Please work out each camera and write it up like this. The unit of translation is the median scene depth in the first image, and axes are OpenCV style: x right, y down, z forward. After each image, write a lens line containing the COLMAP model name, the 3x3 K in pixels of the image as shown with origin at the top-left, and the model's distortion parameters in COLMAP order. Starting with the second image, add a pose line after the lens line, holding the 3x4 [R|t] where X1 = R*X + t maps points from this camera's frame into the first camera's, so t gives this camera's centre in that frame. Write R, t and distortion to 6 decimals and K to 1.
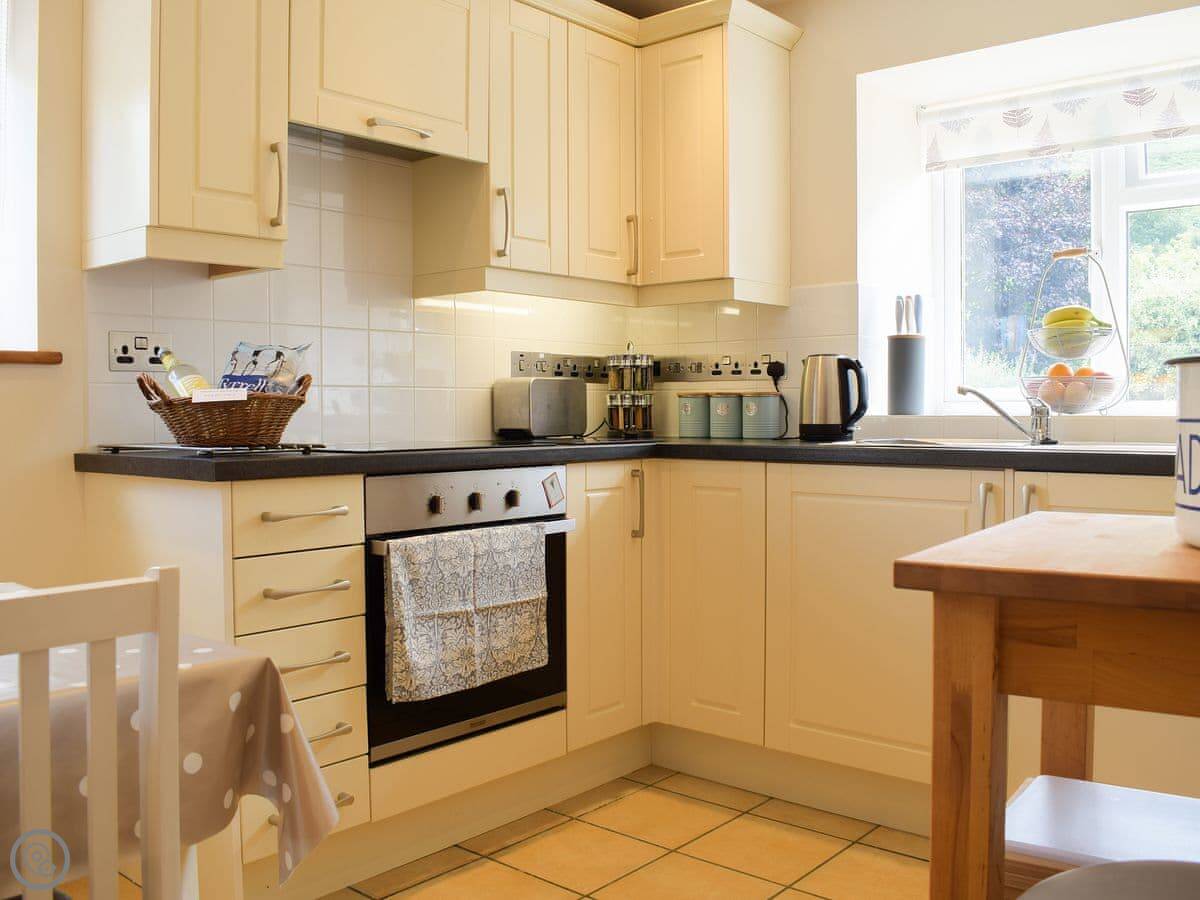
lens RADIAL K [[1088.0, 0, 596.4], [0, 1088.0, 450.4], [0, 0, 1]] dist [-0.079212, 0.000000]
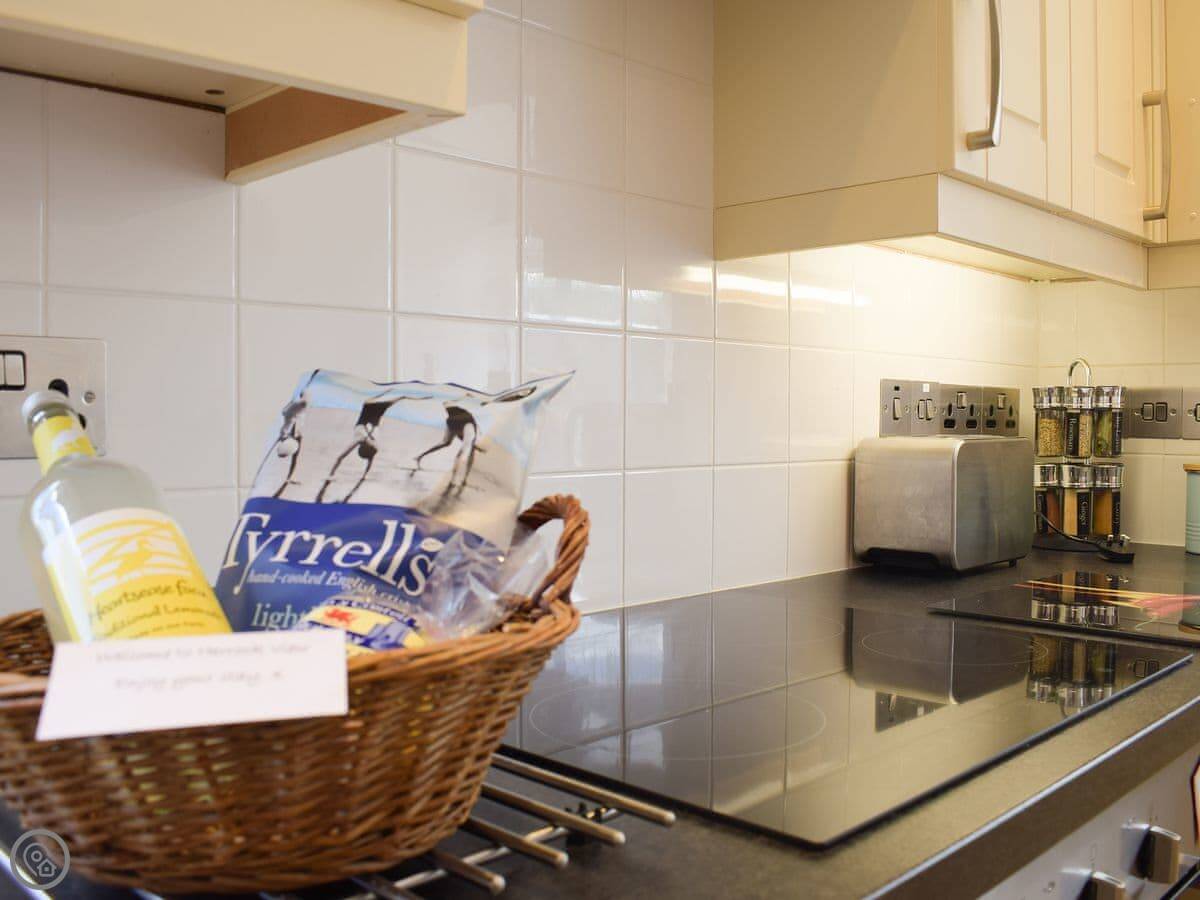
lens RADIAL K [[1088.0, 0, 603.6], [0, 1088.0, 443.0], [0, 0, 1]] dist [-0.079212, 0.000000]
pose [[0.998351, 0.009149, -0.056671, -0.200741], [-0.009810, 0.999887, -0.011399, -0.066423], [0.056560, 0.011936, 0.998328, 0.607937]]
